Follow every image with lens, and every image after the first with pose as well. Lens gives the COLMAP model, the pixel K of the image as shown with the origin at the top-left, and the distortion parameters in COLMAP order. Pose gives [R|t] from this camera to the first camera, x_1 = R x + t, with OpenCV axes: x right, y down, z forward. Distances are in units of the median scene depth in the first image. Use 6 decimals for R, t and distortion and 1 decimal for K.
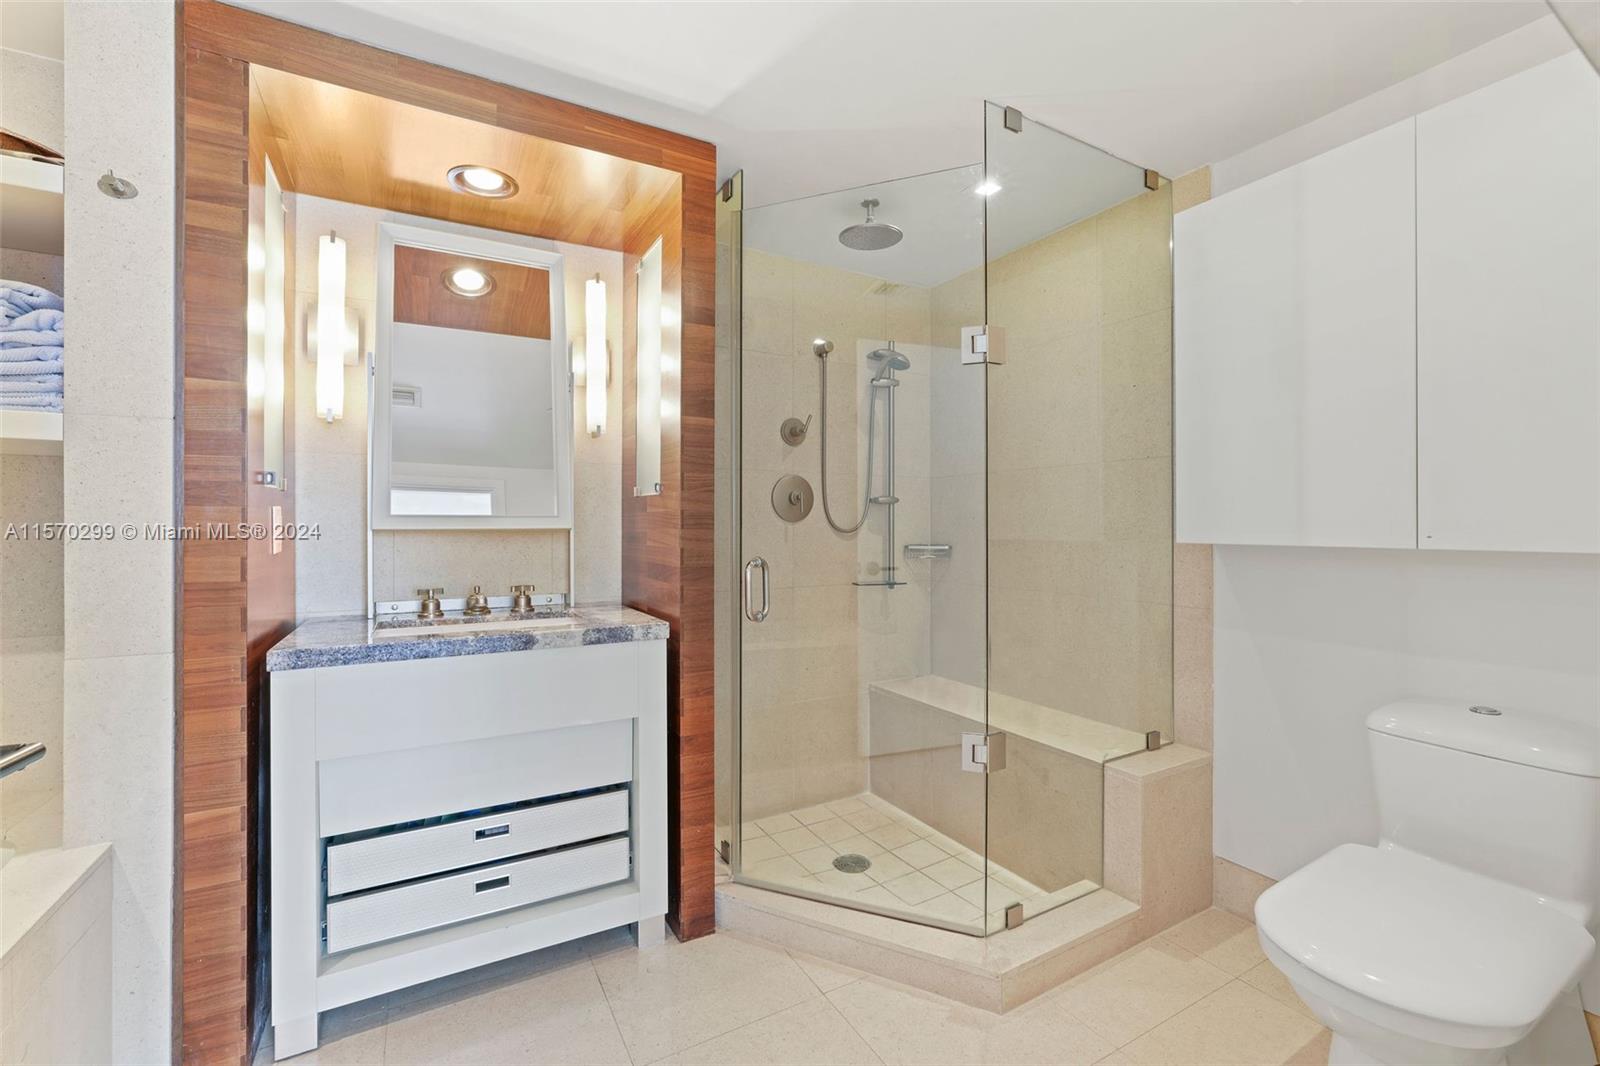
lens RADIAL K [[689.6, 0, 796.7], [0, 689.6, 520.7], [0, 0, 1]] dist [-0.001818, 0.000723]
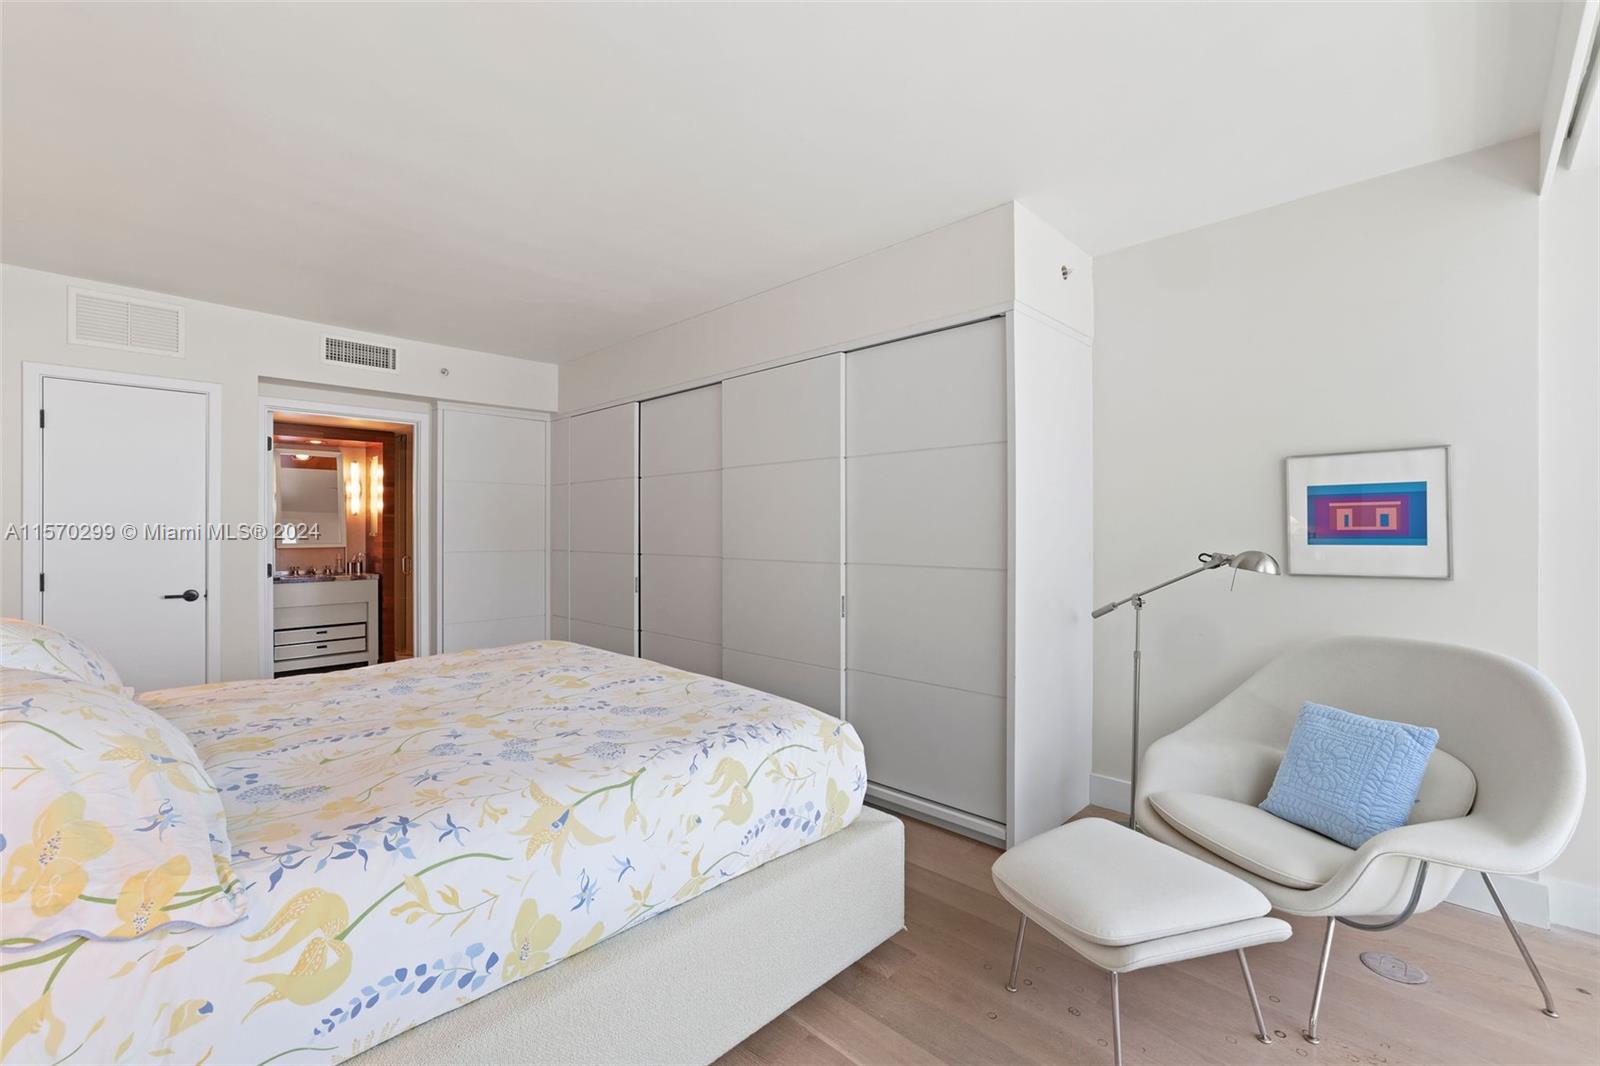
lens RADIAL K [[694.1, 0, 802.3], [0, 694.1, 512.2], [0, 0, 1]] dist [-0.025743, 0.010927]
pose [[0.958791, -0.002076, 0.284104, 0.874122], [0.004579, 0.999956, -0.008147, -0.127106], [-0.284075, 0.009113, 0.958759, -2.922485]]
